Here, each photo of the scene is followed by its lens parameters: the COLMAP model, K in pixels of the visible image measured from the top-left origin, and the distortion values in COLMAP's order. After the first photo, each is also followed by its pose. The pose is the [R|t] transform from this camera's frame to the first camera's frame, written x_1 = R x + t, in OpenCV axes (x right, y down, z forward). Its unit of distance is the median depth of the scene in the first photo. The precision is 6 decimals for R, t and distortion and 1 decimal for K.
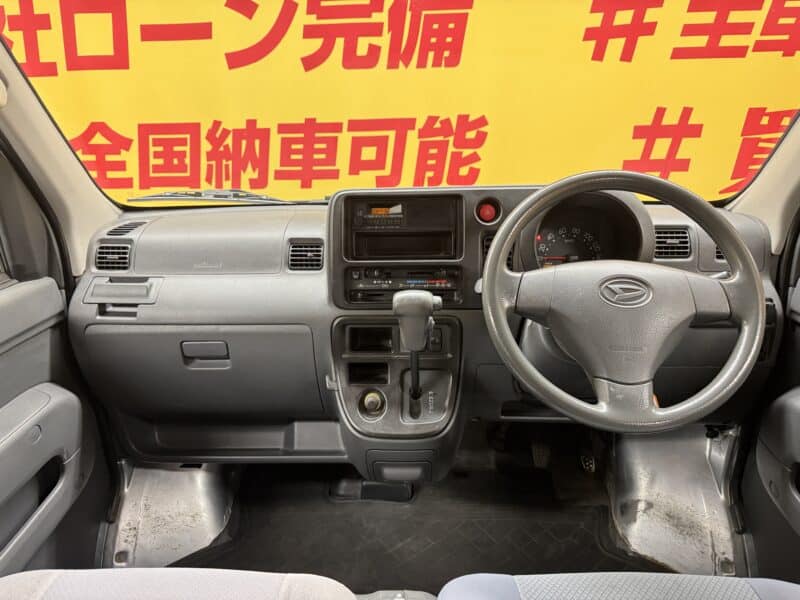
lens RADIAL K [[574.9, 0, 393.6], [0, 574.9, 318.0], [0, 0, 1]] dist [0.030804, -0.056187]
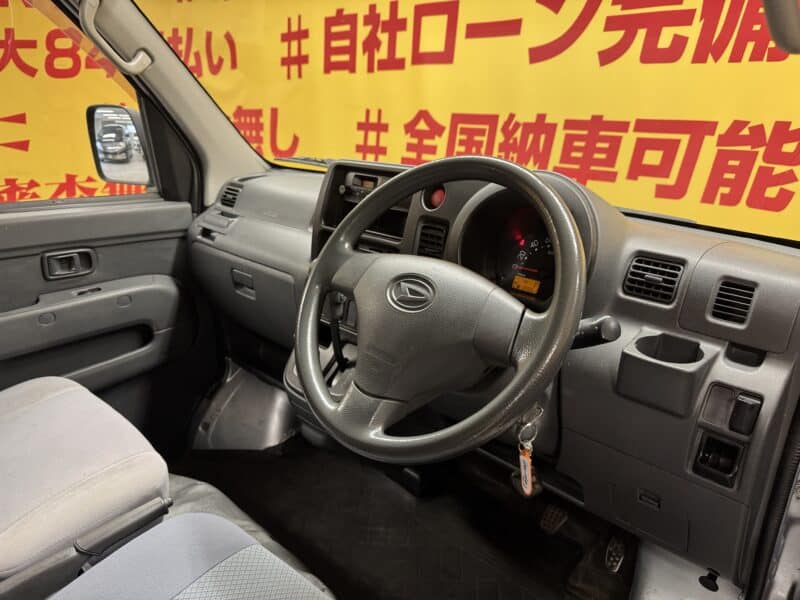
lens RADIAL K [[574.9, 0, 393.3], [0, 574.9, 310.0], [0, 0, 1]] dist [0.030804, -0.056187]
pose [[0.742979, 0.257002, -0.618006, 0.646821], [-0.269784, 0.960005, 0.074885, -0.055544], [0.612535, 0.111090, 0.782598, 0.231203]]
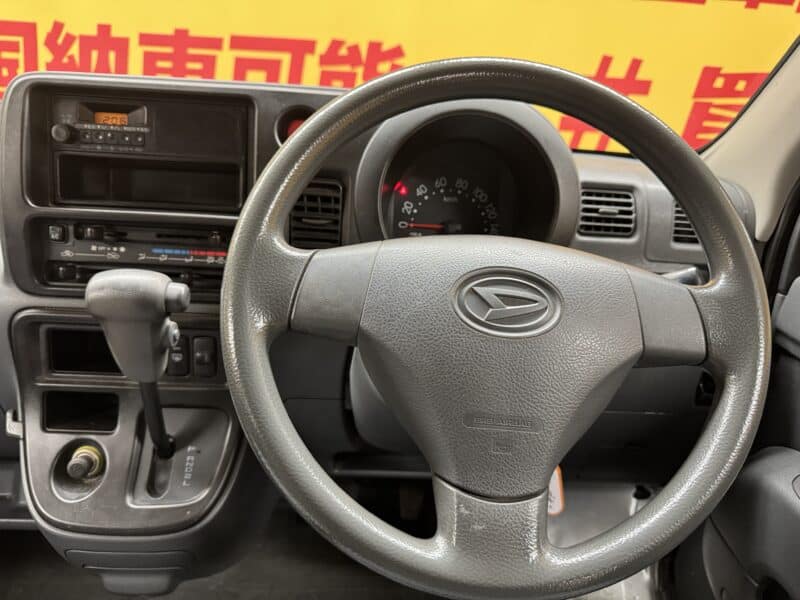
lens RADIAL K [[574.9, 0, 400.6], [0, 574.9, 326.0], [0, 0, 1]] dist [0.030804, -0.056187]
pose [[0.992254, 0.040542, 0.117425, 0.182088], [-0.049613, 0.995919, 0.075387, -0.041271], [-0.113890, -0.080629, 0.990216, 0.376715]]
